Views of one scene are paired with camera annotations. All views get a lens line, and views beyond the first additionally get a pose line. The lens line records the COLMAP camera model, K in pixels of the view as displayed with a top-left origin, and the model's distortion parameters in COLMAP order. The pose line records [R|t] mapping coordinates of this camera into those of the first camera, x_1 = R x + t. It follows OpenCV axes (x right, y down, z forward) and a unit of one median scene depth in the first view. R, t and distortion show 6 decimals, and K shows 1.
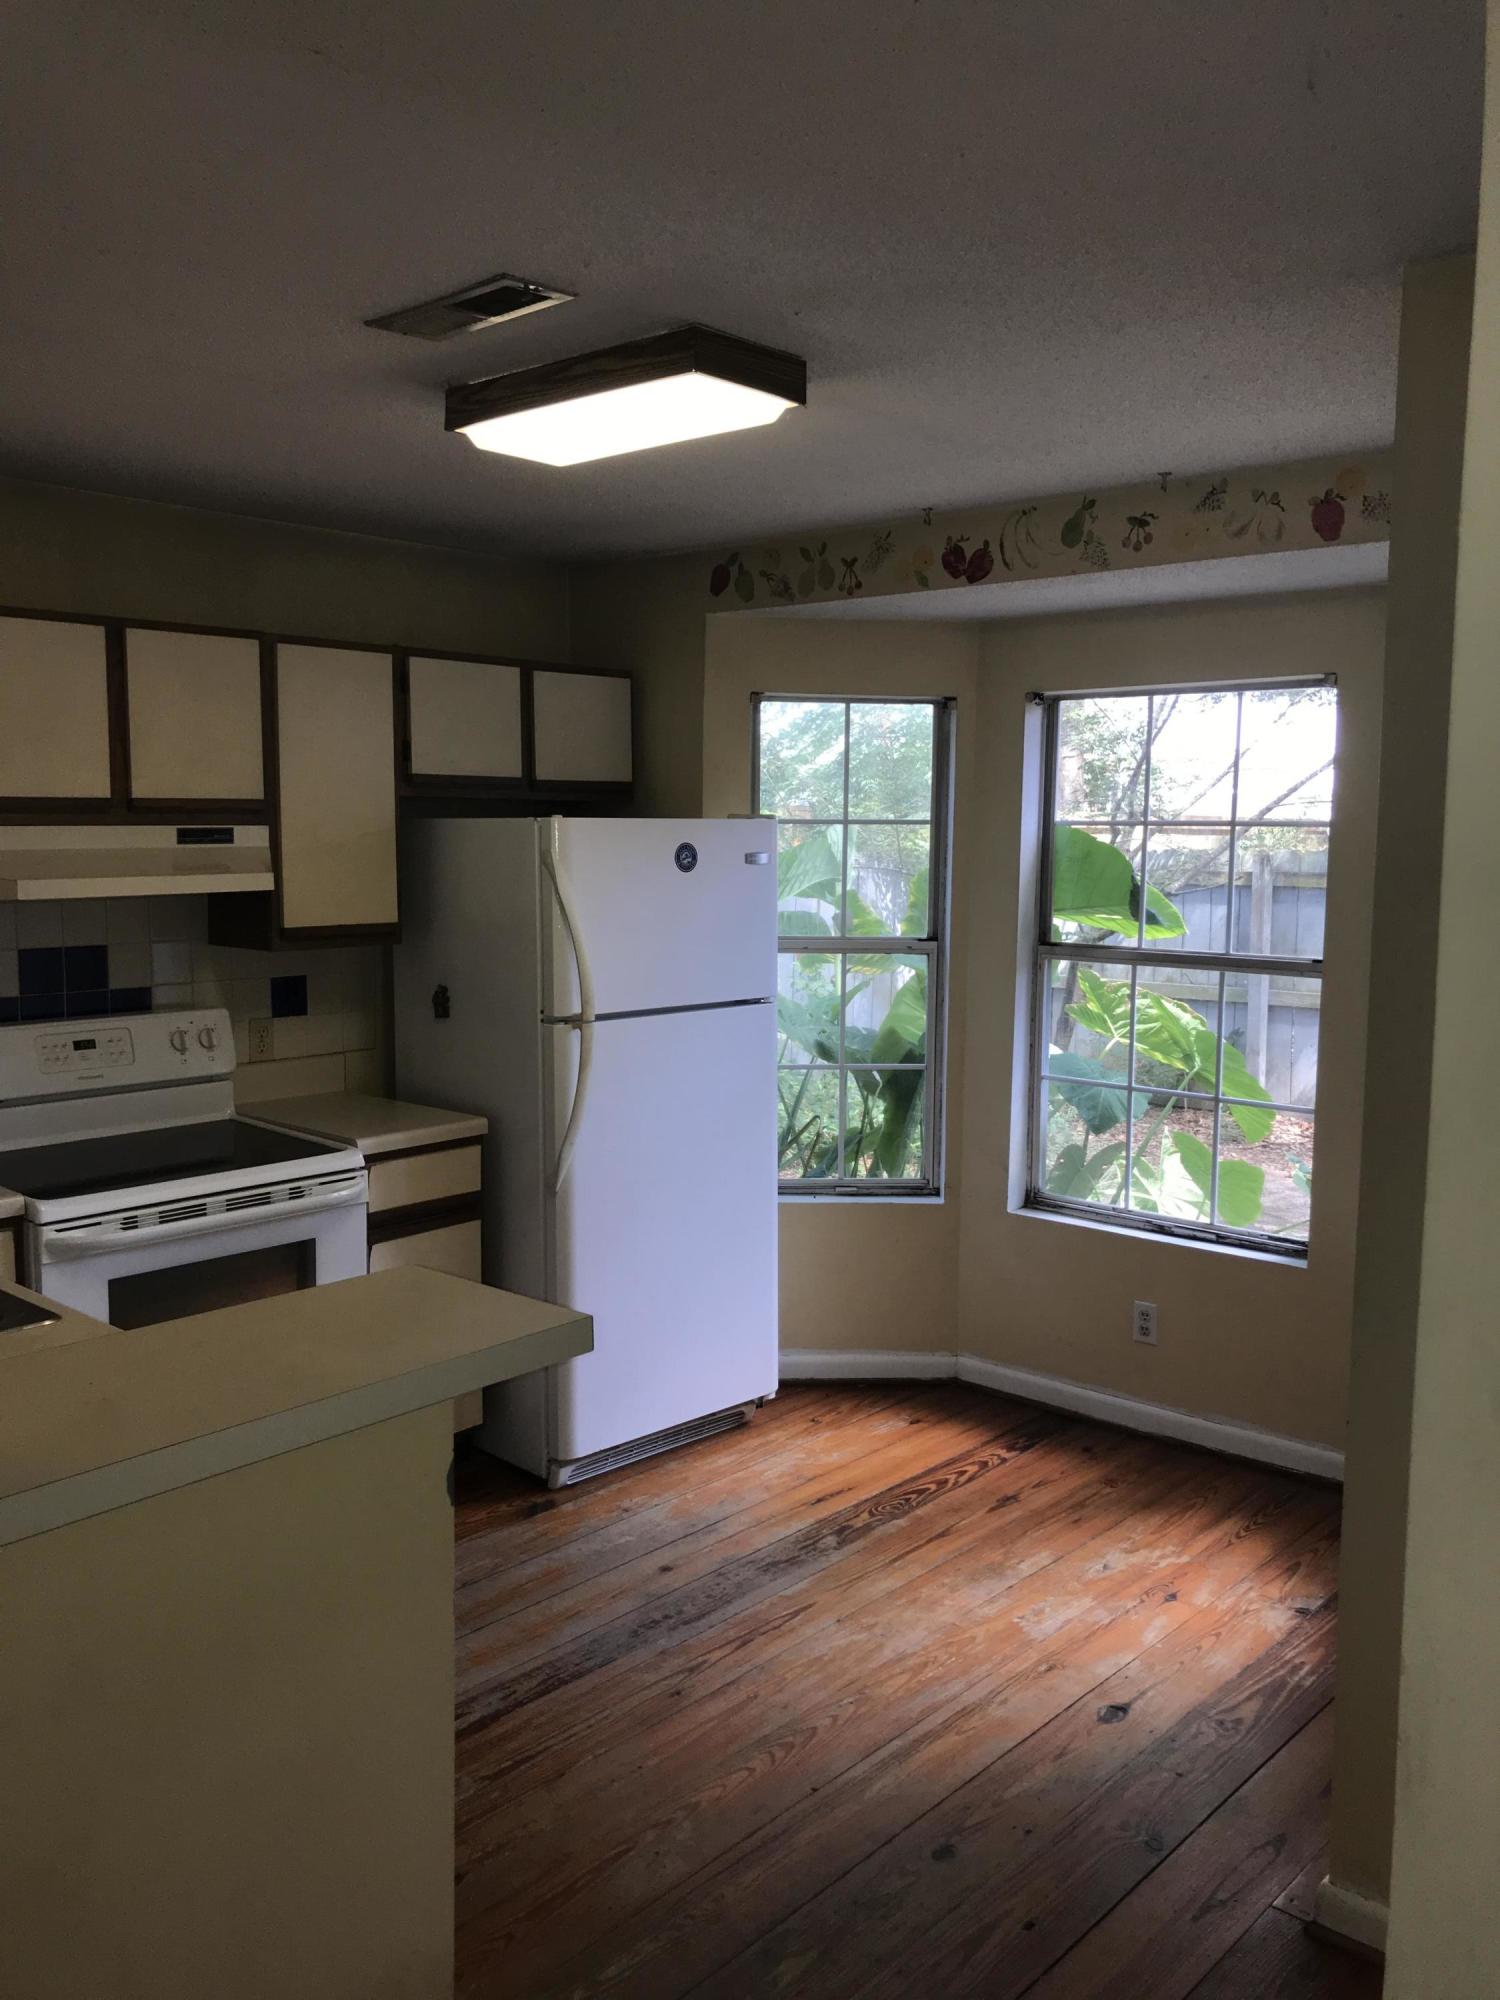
lens RADIAL K [[1664.2, 0, 750.0], [0, 1664.2, 1000.0], [0, 0, 1]] dist [0.056181, -0.102430]
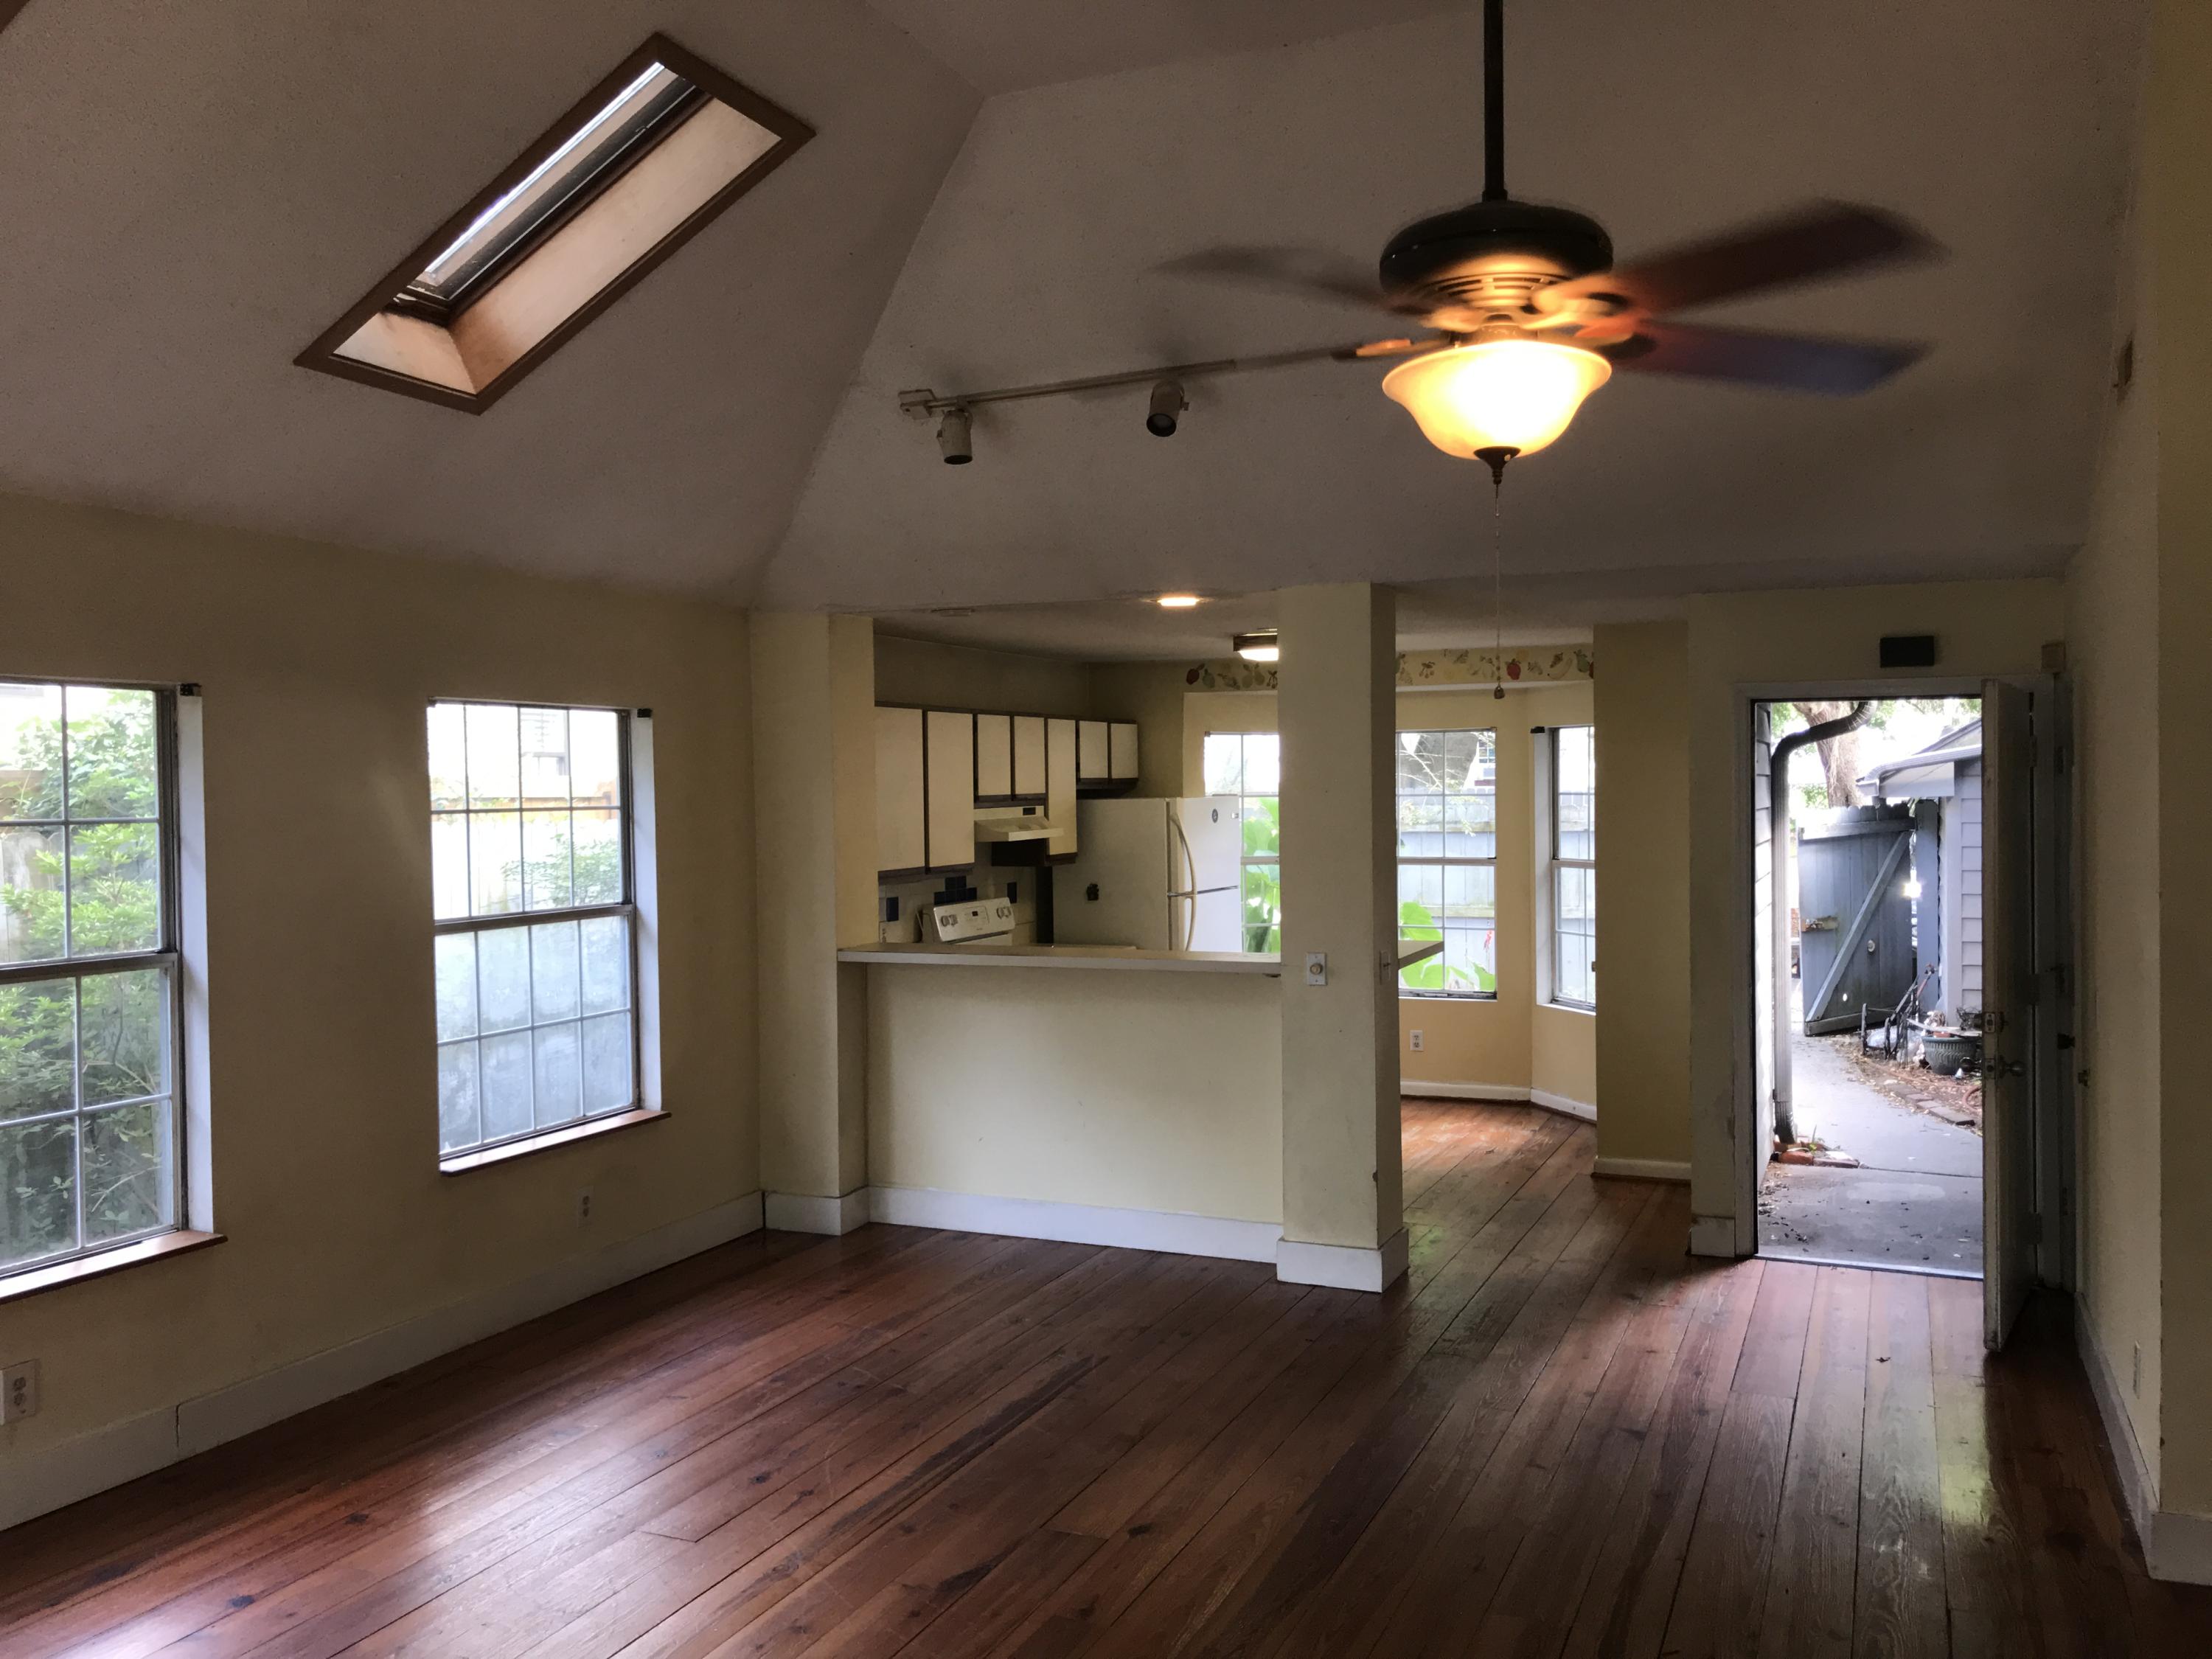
lens RADIAL K [[1802.7, 0, 1106.0], [0, 1802.7, 829.5], [0, 0, 1]] dist [0.045576, -0.003738]
pose [[0.955276, -0.026893, 0.294490, -0.813338], [0.051997, 0.995616, -0.077751, 0.095354], [-0.291108, 0.089586, 0.952486, -1.065251]]
